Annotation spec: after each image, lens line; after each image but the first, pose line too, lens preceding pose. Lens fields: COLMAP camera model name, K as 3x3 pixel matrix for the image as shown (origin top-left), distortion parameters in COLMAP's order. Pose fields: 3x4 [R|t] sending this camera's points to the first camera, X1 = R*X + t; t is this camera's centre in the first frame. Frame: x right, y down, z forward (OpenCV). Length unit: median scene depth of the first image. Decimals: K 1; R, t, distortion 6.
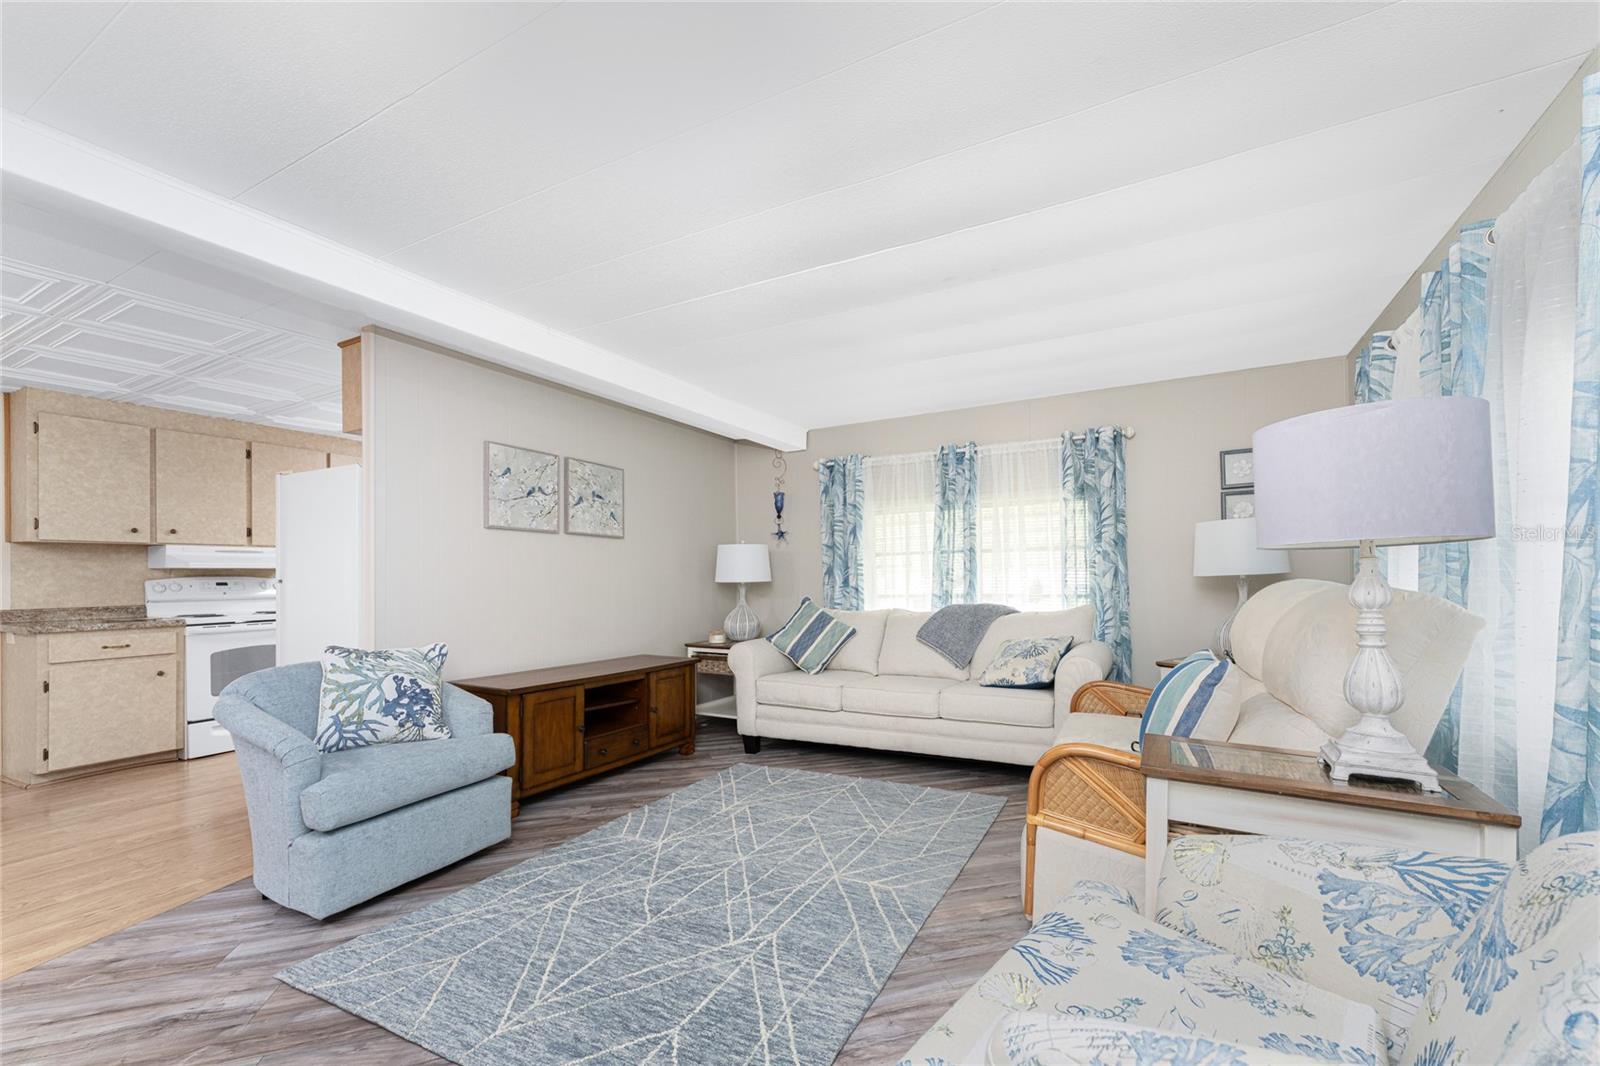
lens RADIAL K [[644.7, 0, 814.1], [0, 644.7, 572.0], [0, 0, 1]] dist [-0.000871, 0.000255]
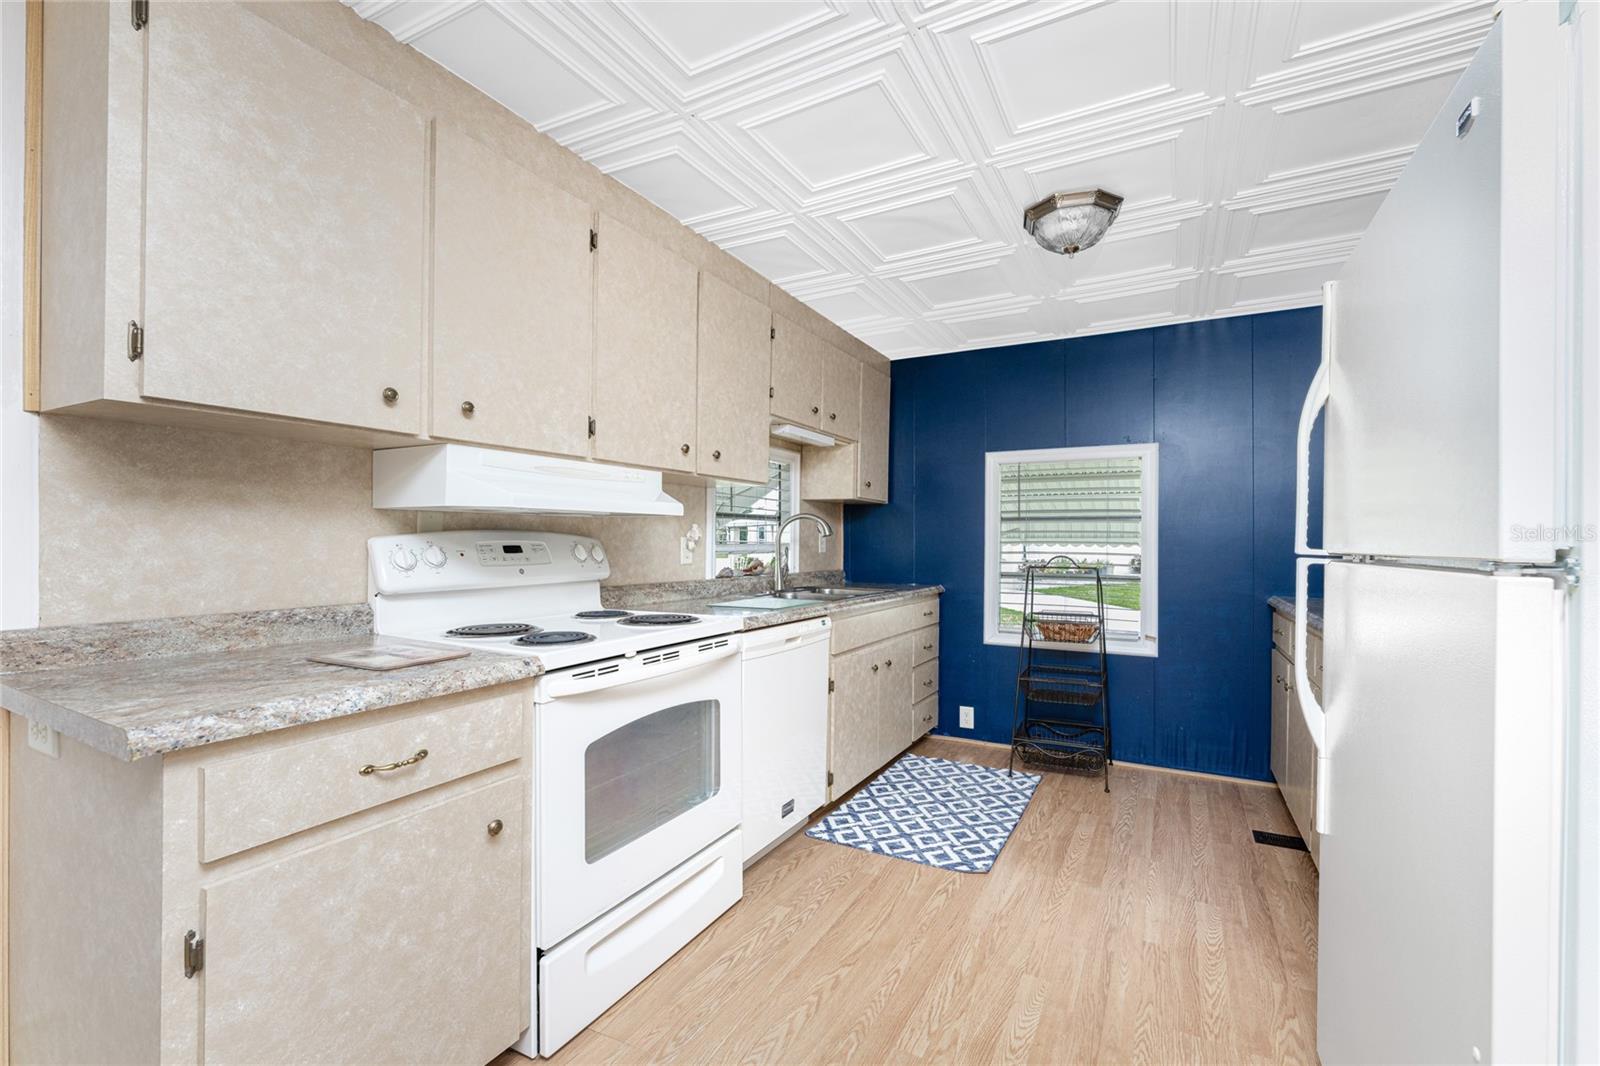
lens RADIAL K [[644.7, 0, 790.2], [0, 644.7, 537.8], [0, 0, 1]] dist [-0.000871, 0.000255]
pose [[0.999850, 0.015537, 0.007649, -0.869288], [-0.015564, 0.999873, 0.003480, 0.007672], [-0.007593, -0.003599, 0.999965, 0.673064]]
